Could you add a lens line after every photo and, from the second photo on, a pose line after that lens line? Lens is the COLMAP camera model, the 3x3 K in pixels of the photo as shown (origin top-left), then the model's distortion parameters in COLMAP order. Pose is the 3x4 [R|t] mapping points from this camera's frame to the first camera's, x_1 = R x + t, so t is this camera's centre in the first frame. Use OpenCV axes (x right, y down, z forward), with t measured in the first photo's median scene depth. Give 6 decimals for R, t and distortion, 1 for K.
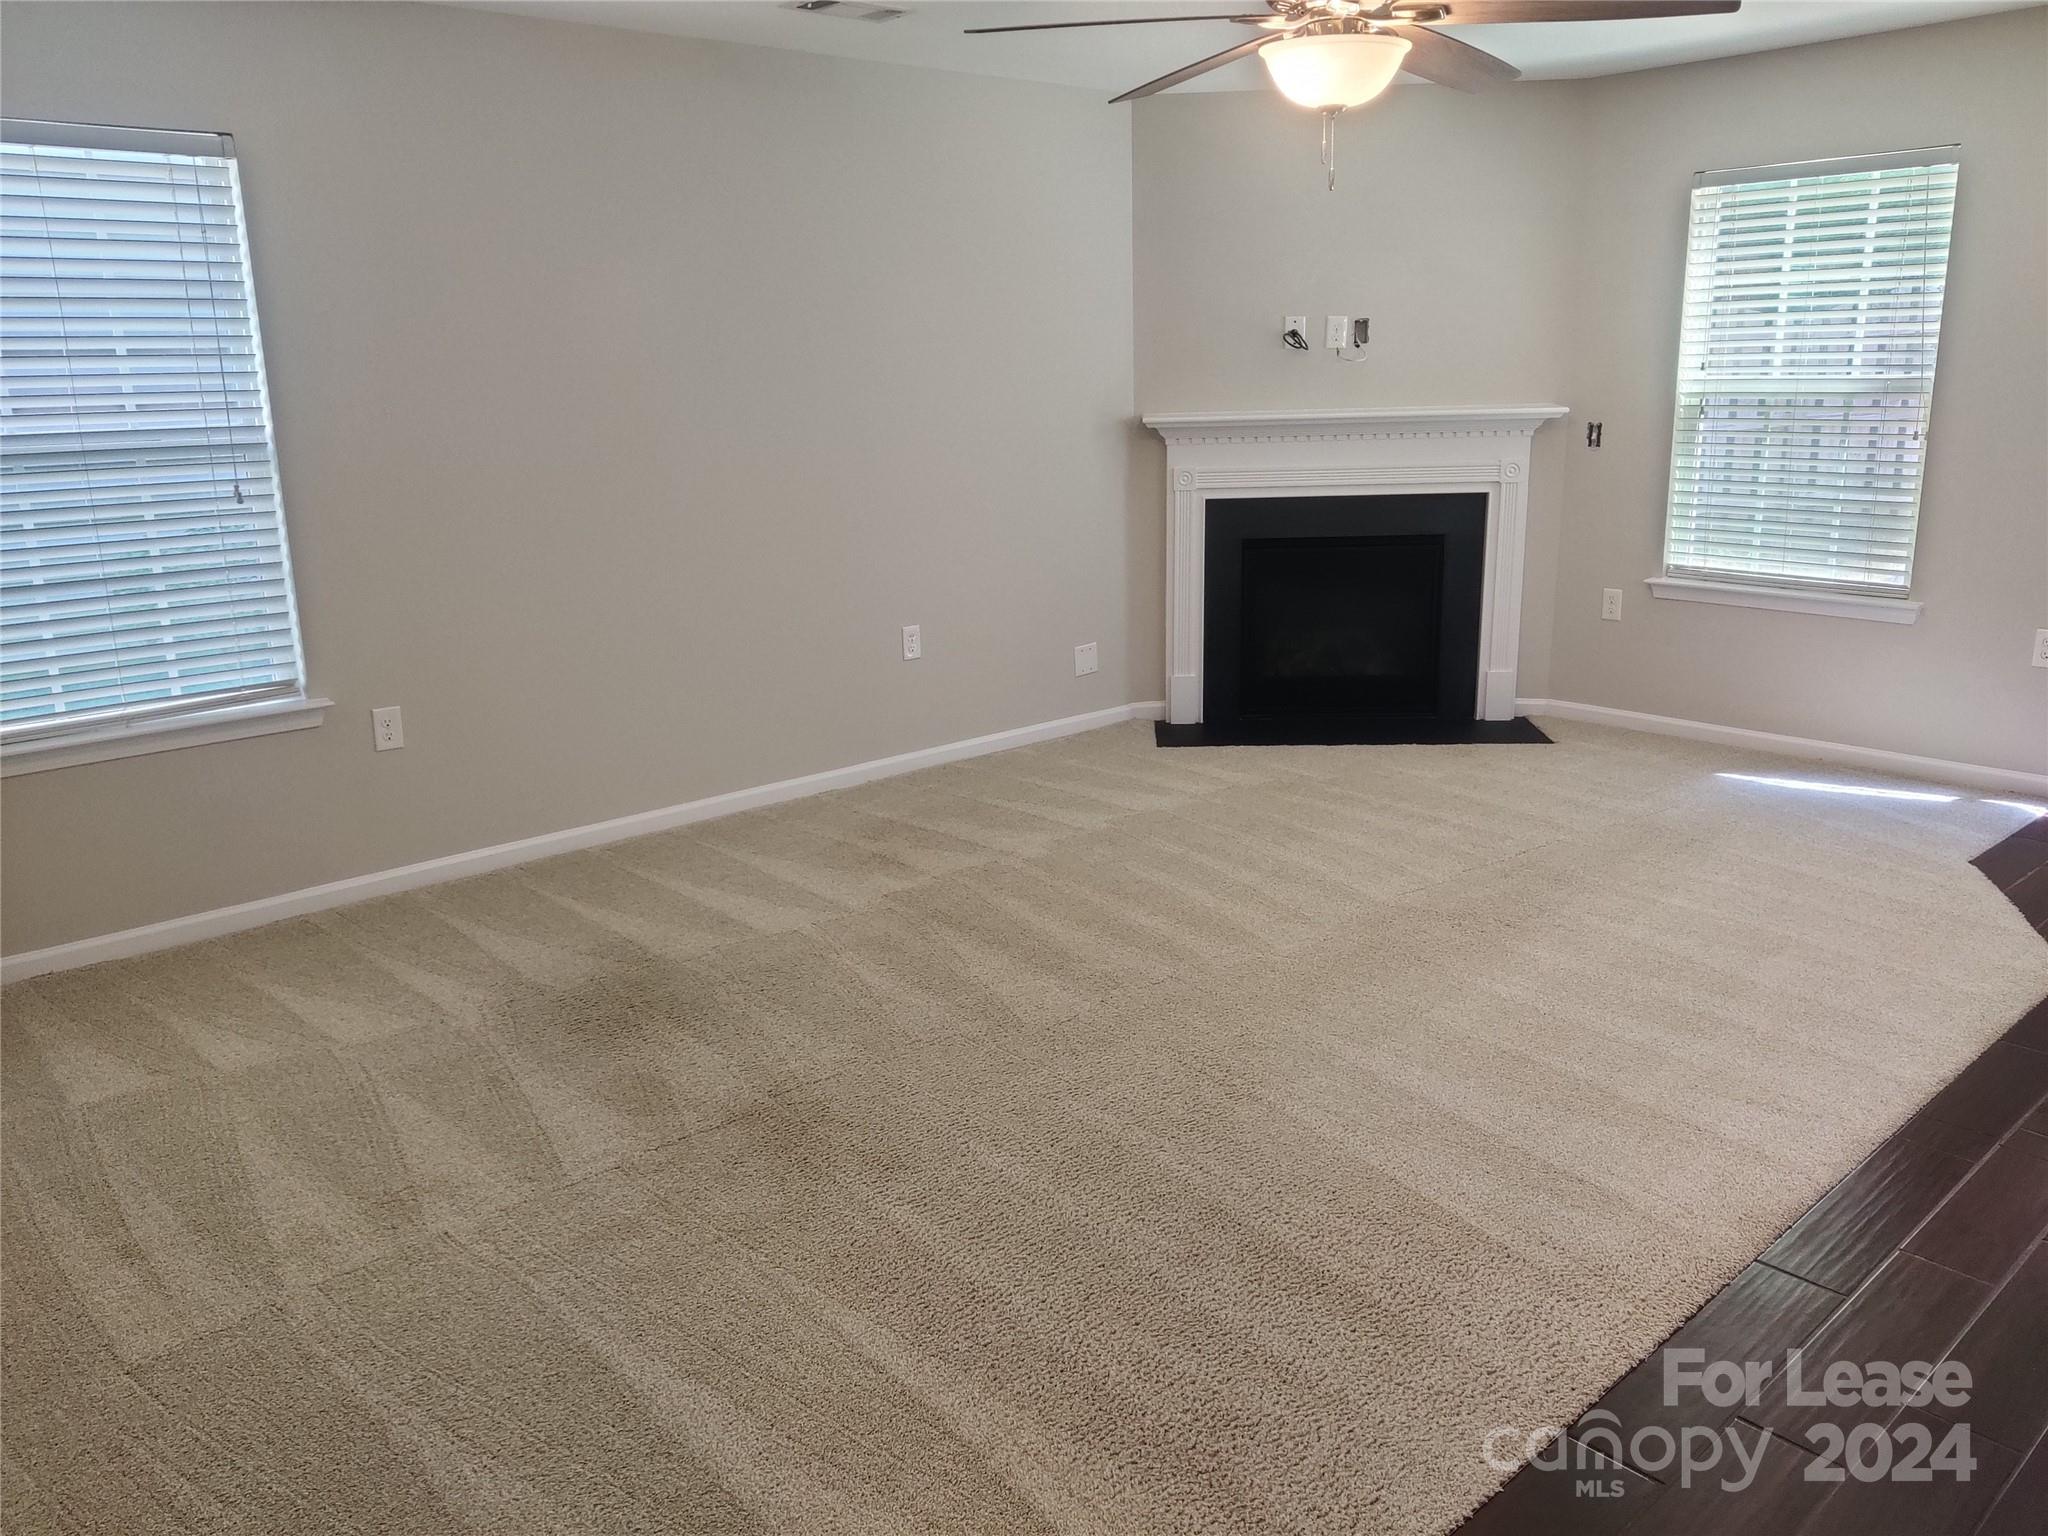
lens RADIAL K [[1562.1, 0, 1025.5], [0, 1562.1, 761.0], [0, 0, 1]] dist [0.024417, -0.015084]
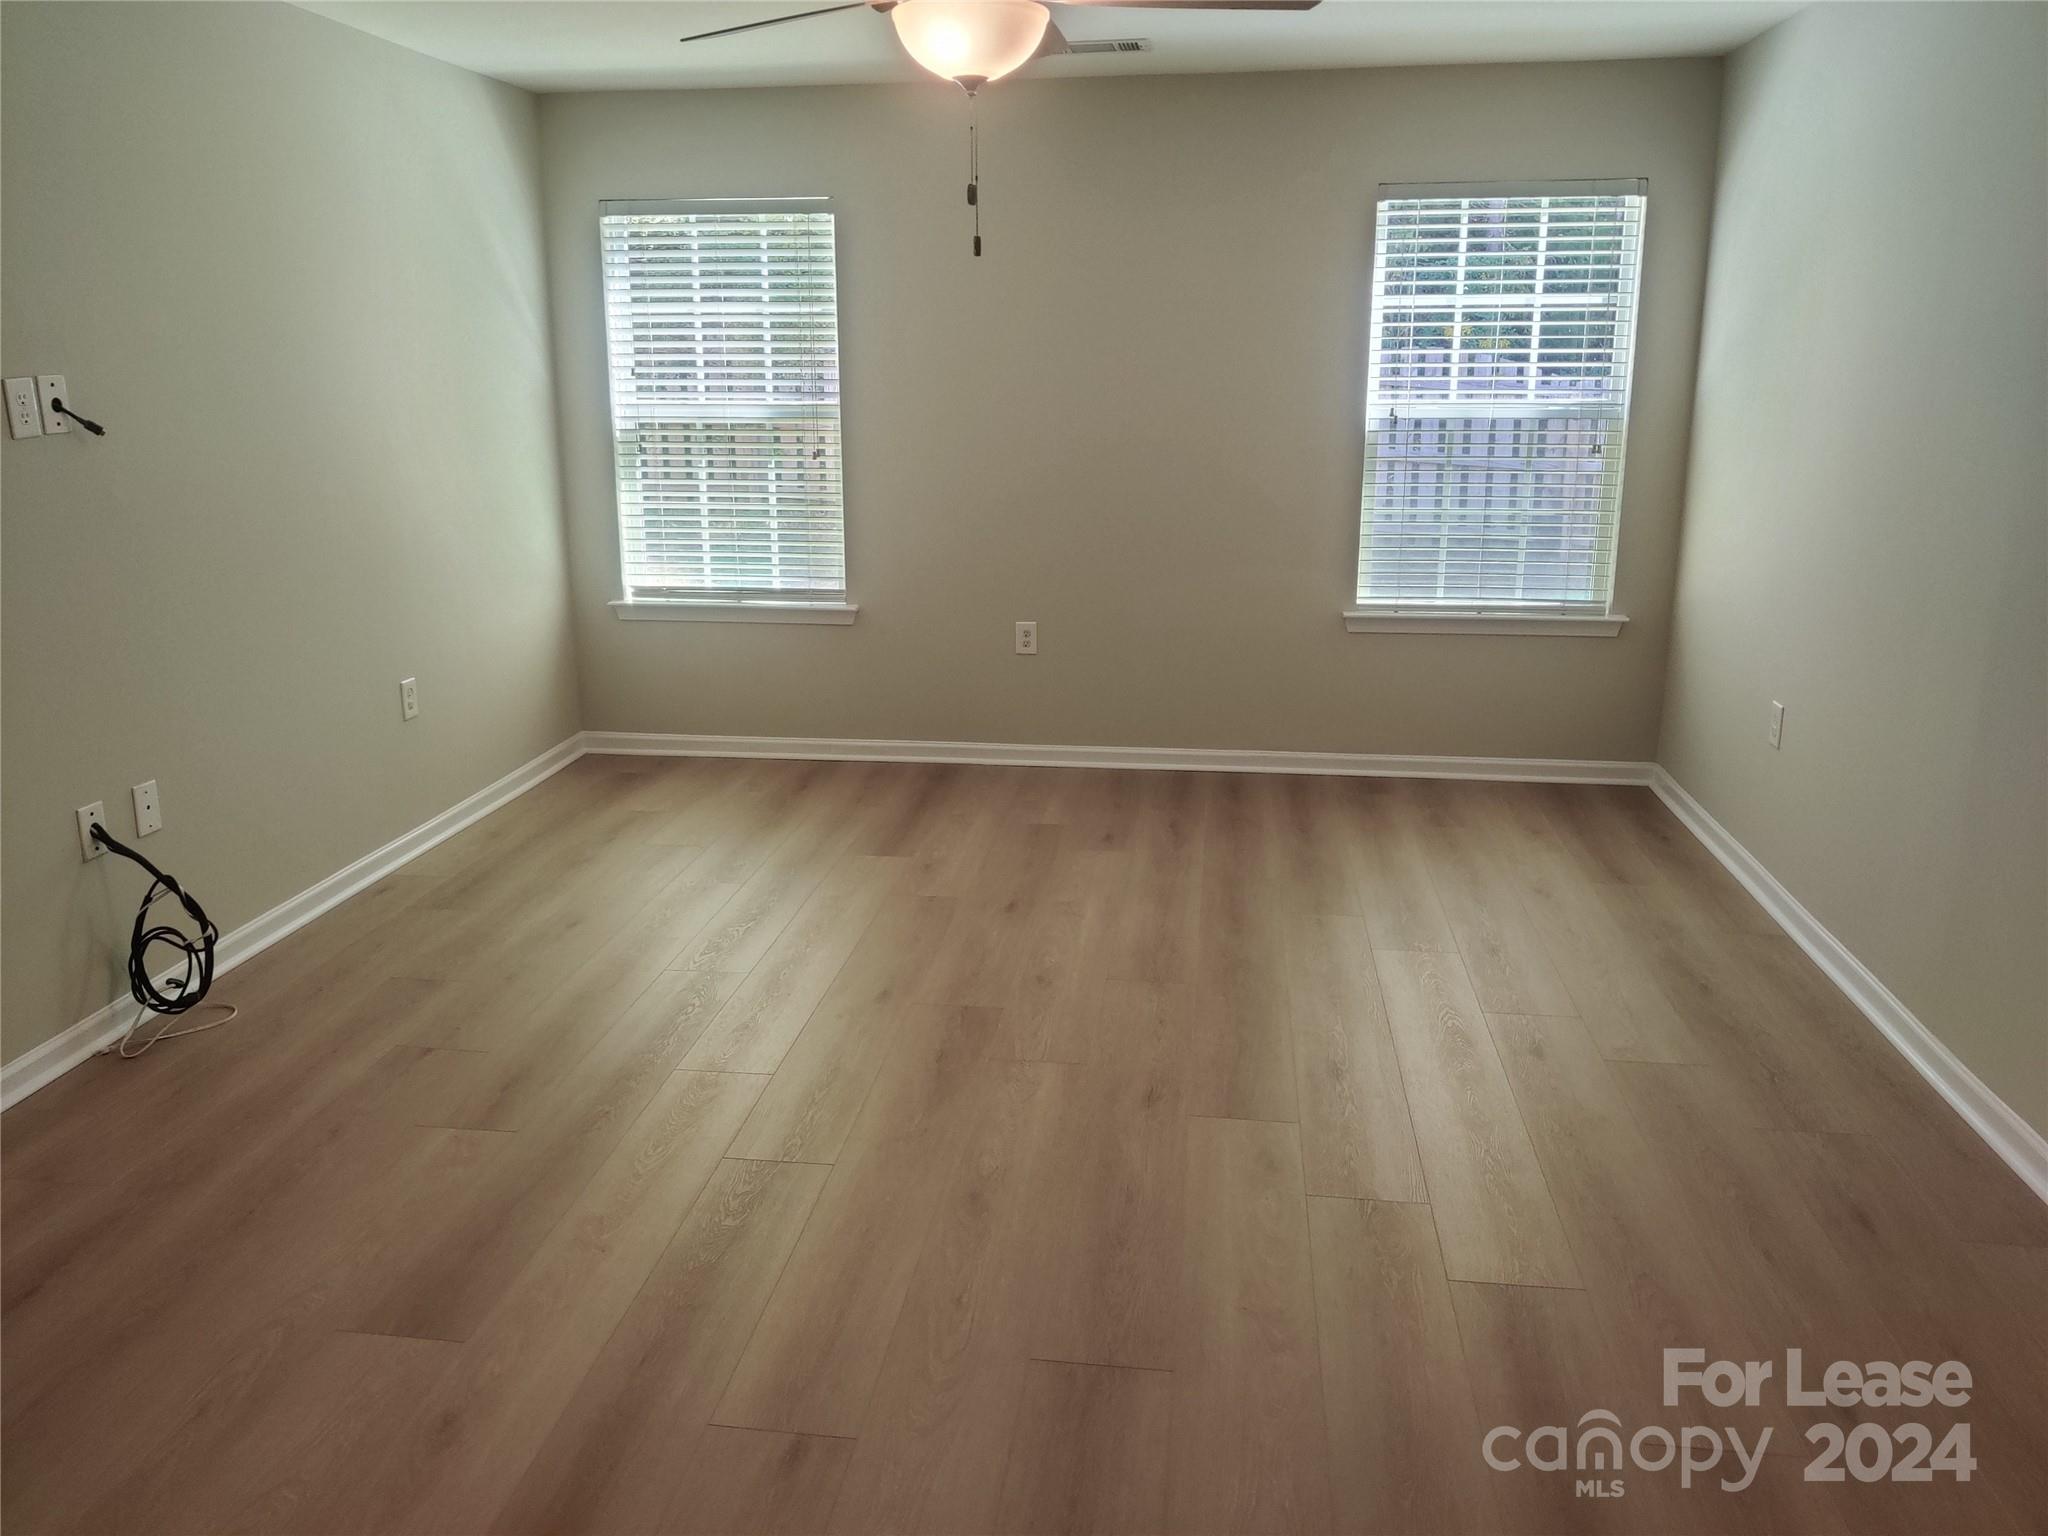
lens RADIAL K [[1562.1, 0, 1023.2], [0, 1562.1, 773.9], [0, 0, 1]] dist [0.024417, -0.015084]
pose [[0.767511, -0.144031, 0.624646, -0.344563], [0.147824, 0.987936, 0.046165, -0.092976], [-0.623759, 0.056906, 0.779542, 0.390887]]
